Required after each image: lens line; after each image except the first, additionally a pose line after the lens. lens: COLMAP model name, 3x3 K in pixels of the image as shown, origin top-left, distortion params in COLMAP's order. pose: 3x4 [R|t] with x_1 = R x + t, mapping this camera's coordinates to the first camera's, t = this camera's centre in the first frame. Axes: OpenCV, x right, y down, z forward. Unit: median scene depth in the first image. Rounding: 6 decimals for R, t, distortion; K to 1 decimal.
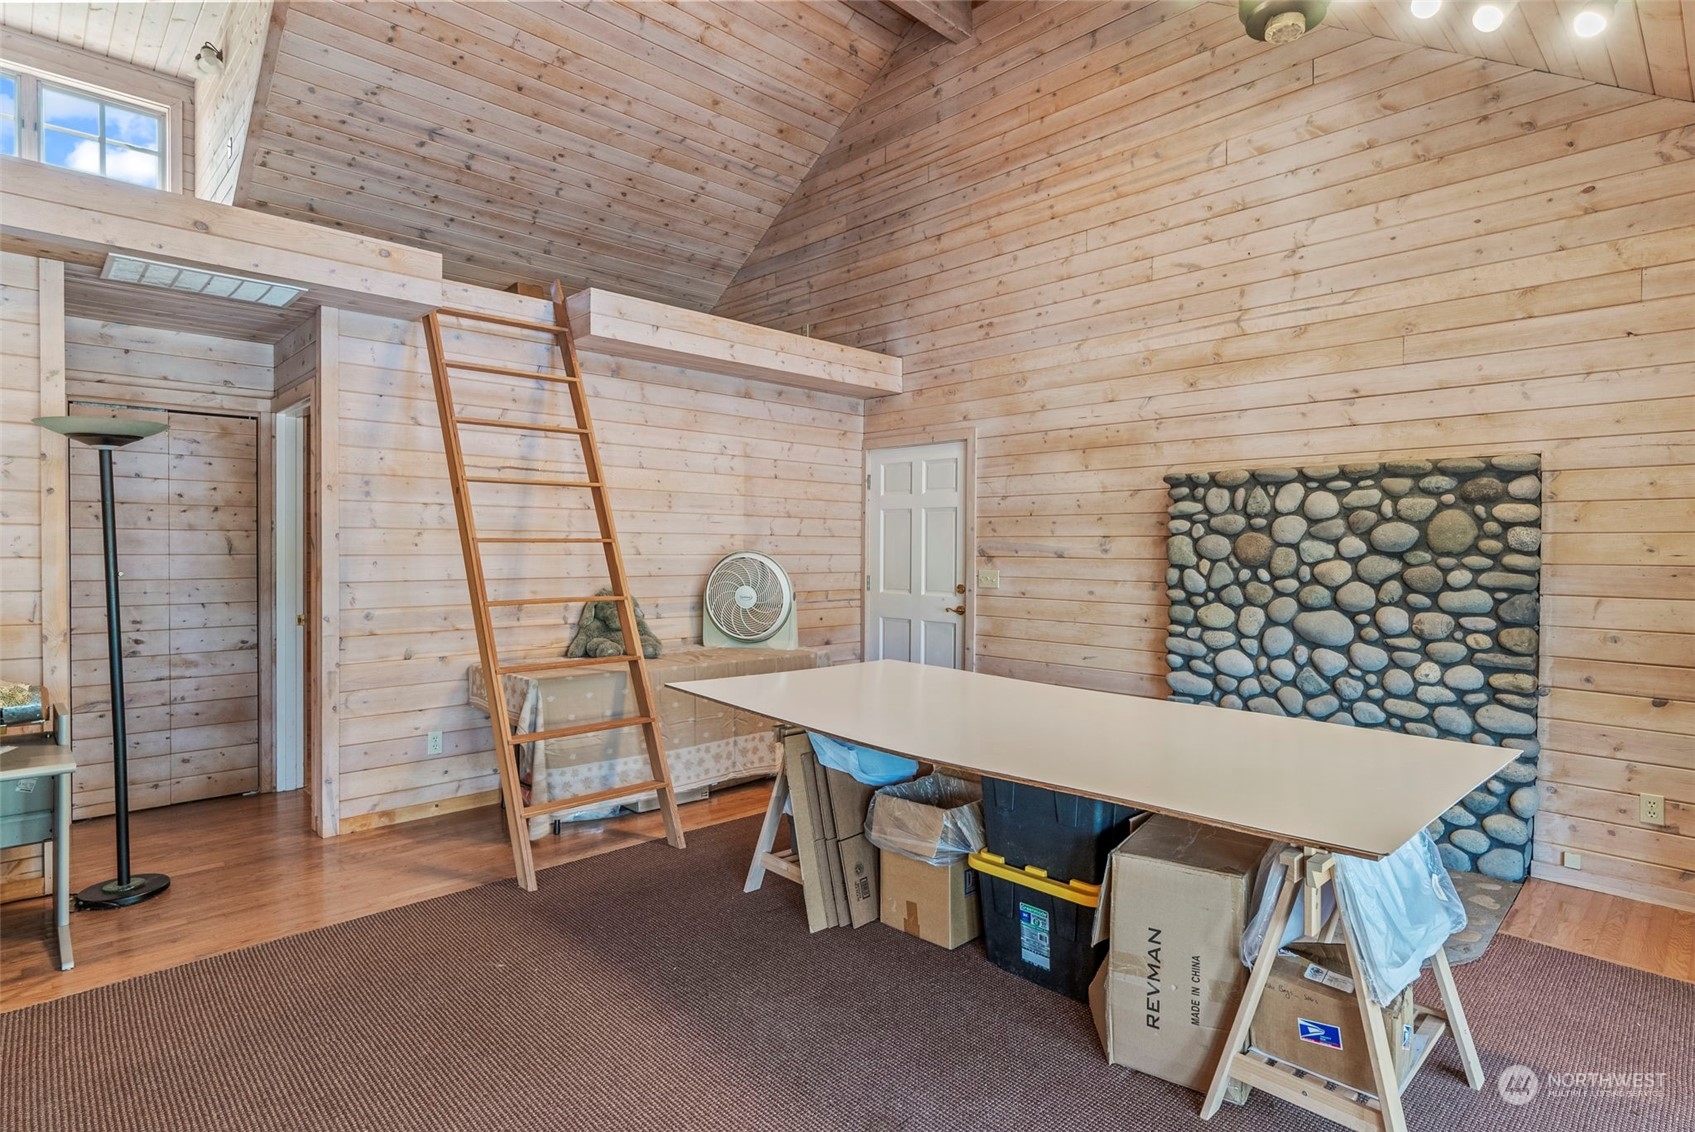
lens RADIAL K [[868.9, 0, 854.2], [0, 868.9, 564.3], [0, 0, 1]] dist [-0.000858, -0.000252]
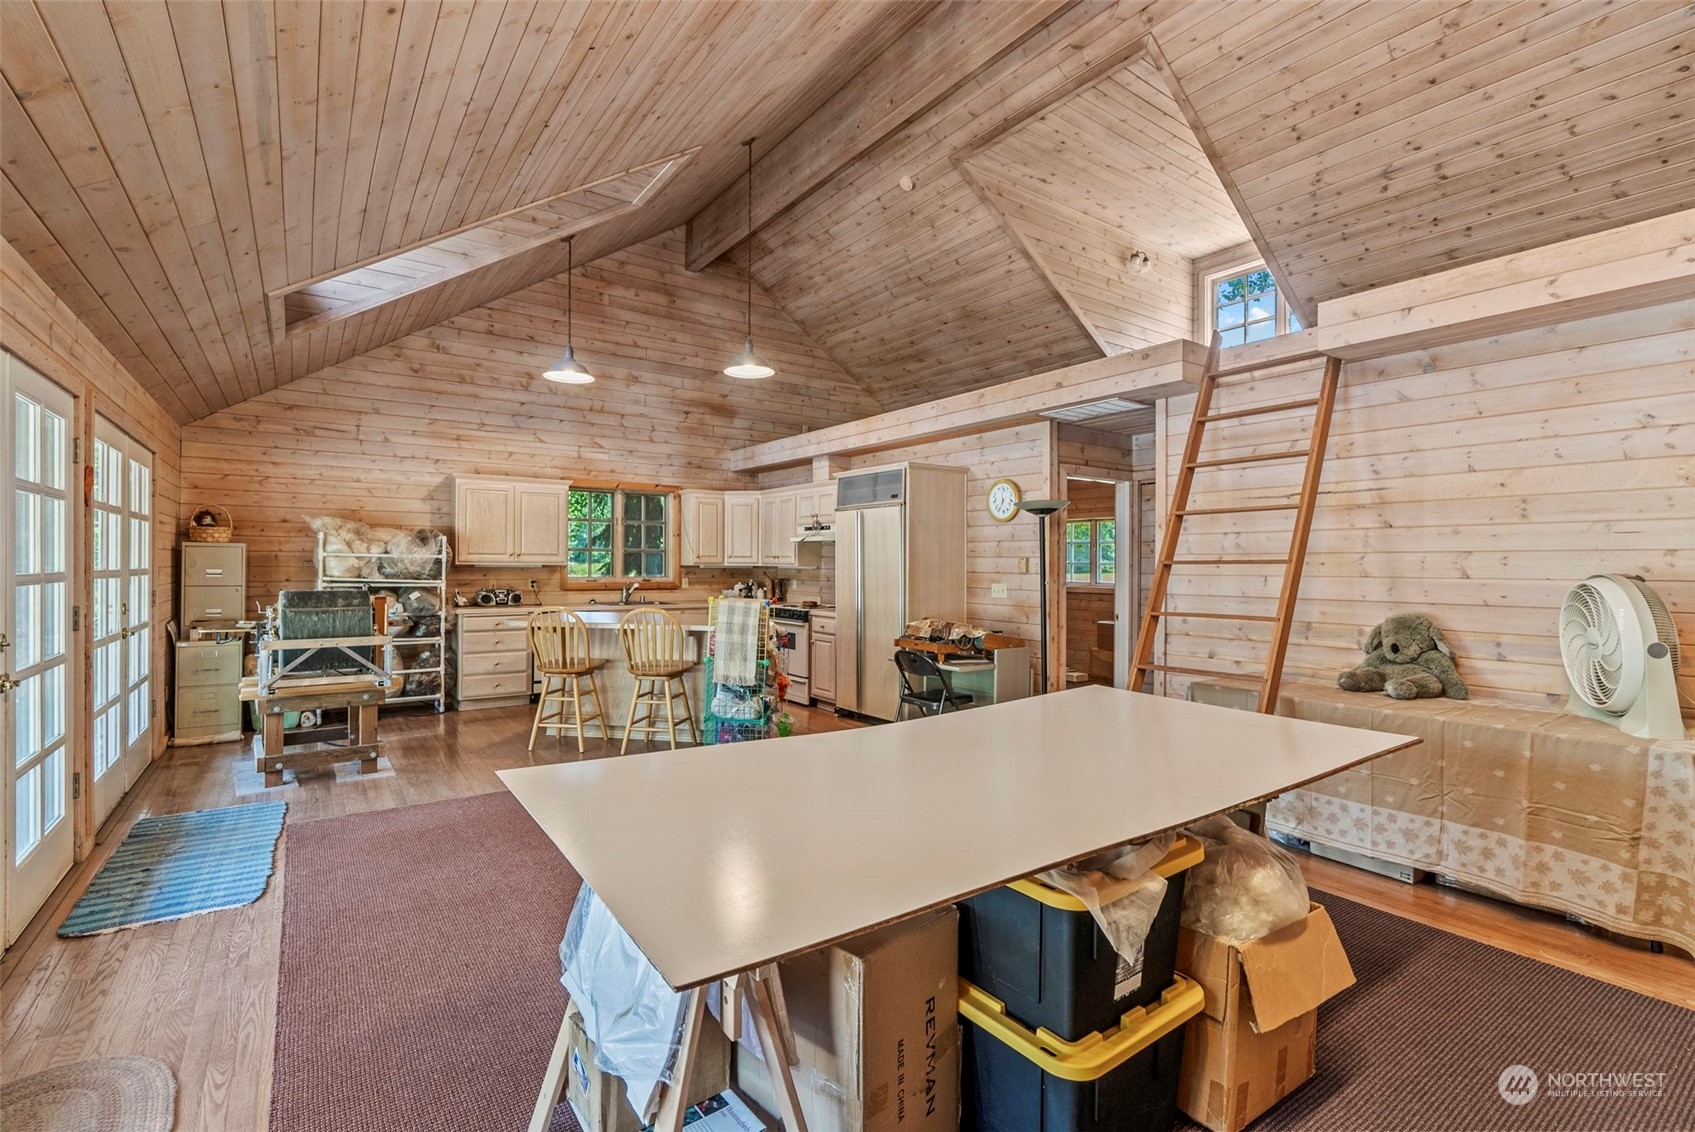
lens RADIAL K [[768.4, 0, 845.8], [0, 768.4, 569.8], [0, 0, 1]] dist [-0.002004, 0.000366]
pose [[-0.150469, -0.002248, -0.988612, 0.551713], [-0.027314, 0.999625, 0.001884, -0.004790], [0.988237, 0.027287, -0.150474, 0.534715]]
